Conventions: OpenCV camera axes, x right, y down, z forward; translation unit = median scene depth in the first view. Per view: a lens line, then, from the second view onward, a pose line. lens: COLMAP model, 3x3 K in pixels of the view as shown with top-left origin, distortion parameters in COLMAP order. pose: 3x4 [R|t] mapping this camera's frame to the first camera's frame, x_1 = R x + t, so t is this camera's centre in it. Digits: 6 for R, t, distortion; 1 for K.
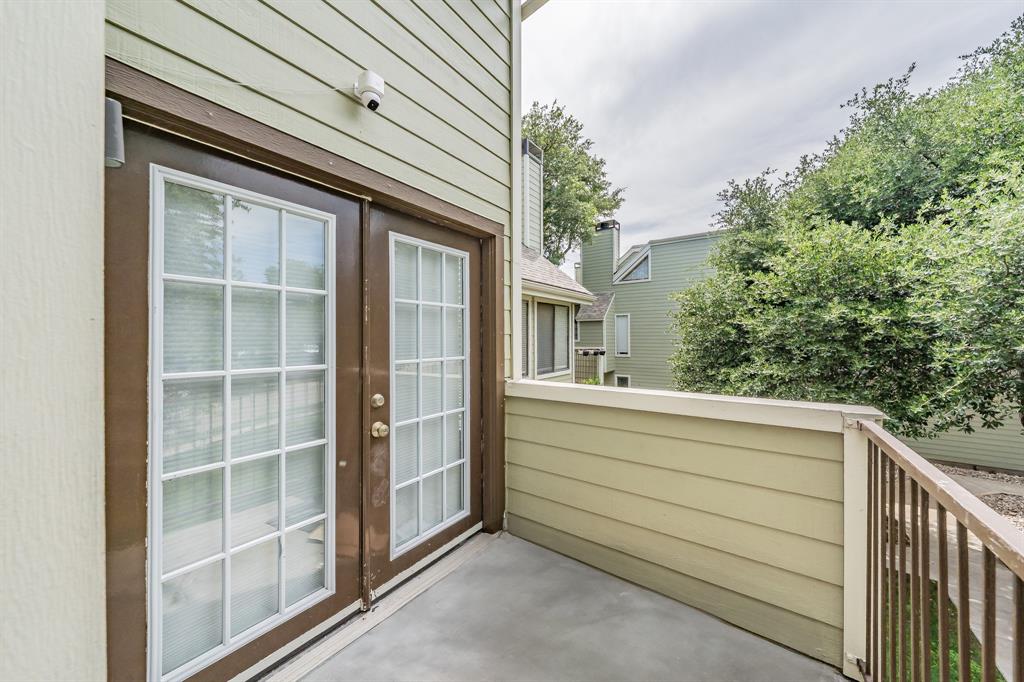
lens RADIAL K [[363.6, 0, 517.8], [0, 363.6, 336.1], [0, 0, 1]] dist [-0.000320, -0.000193]
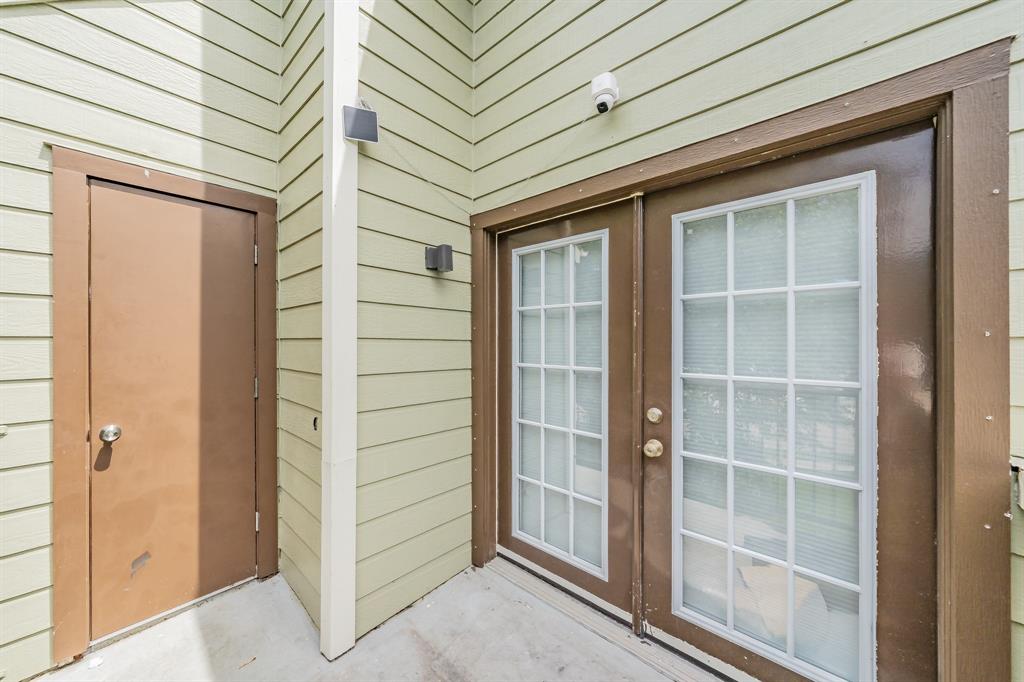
lens RADIAL K [[366.3, 0, 510.5], [0, 366.3, 348.1], [0, 0, 1]] dist [-0.000209, -0.000050]
pose [[-0.117290, 0.006761, -0.993075, 0.546069], [-0.003193, 0.999969, 0.007185, 0.009813], [0.993093, 0.004014, -0.117265, 0.766158]]
